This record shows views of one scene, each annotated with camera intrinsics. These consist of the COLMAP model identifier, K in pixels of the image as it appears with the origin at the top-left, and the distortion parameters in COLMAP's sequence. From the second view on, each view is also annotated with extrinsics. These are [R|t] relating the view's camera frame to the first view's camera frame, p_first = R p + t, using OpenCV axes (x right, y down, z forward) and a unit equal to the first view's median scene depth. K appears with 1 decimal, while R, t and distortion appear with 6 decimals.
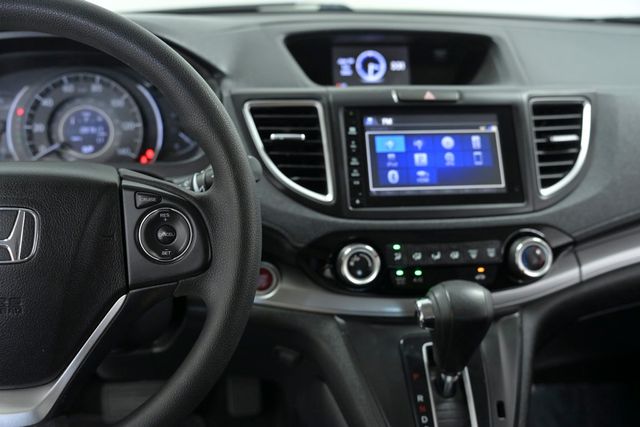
lens RADIAL K [[708.9, 0, 319.6], [0, 708.9, 209.9], [0, 0, 1]] dist [0.030176, 0.000000]
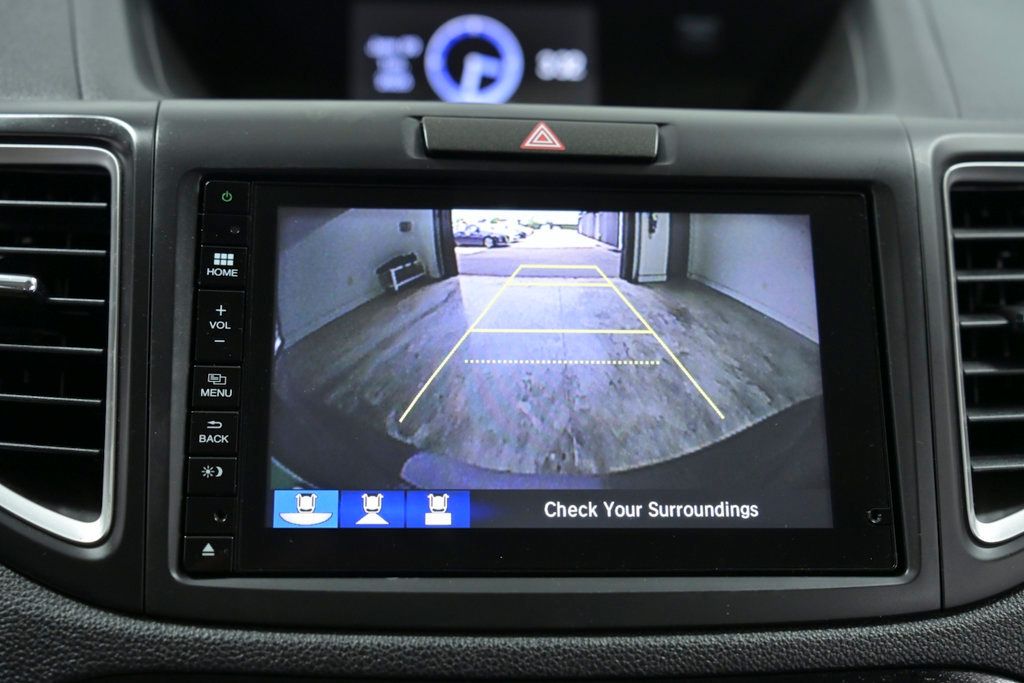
lens RADIAL K [[1414.4, 0, 515.4], [0, 1414.4, 343.6], [0, 0, 1]] dist [0.011999, 0.000000]
pose [[0.996199, 0.030222, -0.081696, 0.189449], [-0.034527, 0.998060, -0.051817, -0.058823], [0.079971, 0.054441, 0.995309, 0.489973]]
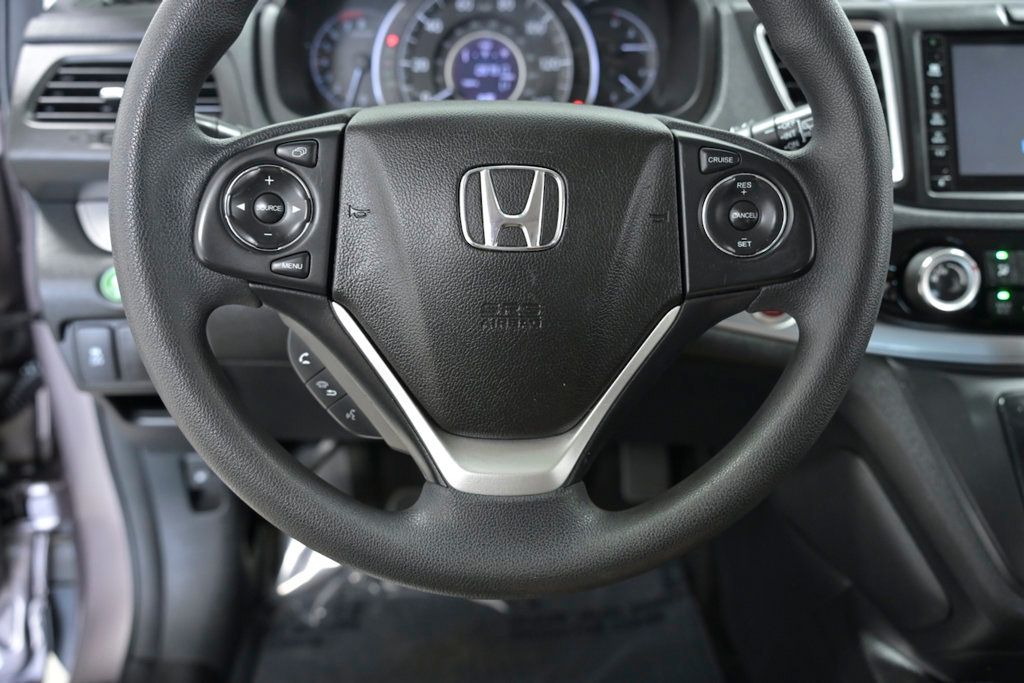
lens RADIAL K [[1015.4, 0, 511.9], [0, 1015.4, 338.1], [0, 0, 1]] dist [-0.013481, 0.000000]
pose [[0.993860, 0.036458, -0.104465, -0.219438], [-0.024201, 0.992921, 0.116287, 0.029240], [0.107965, -0.113045, 0.987707, 0.041221]]
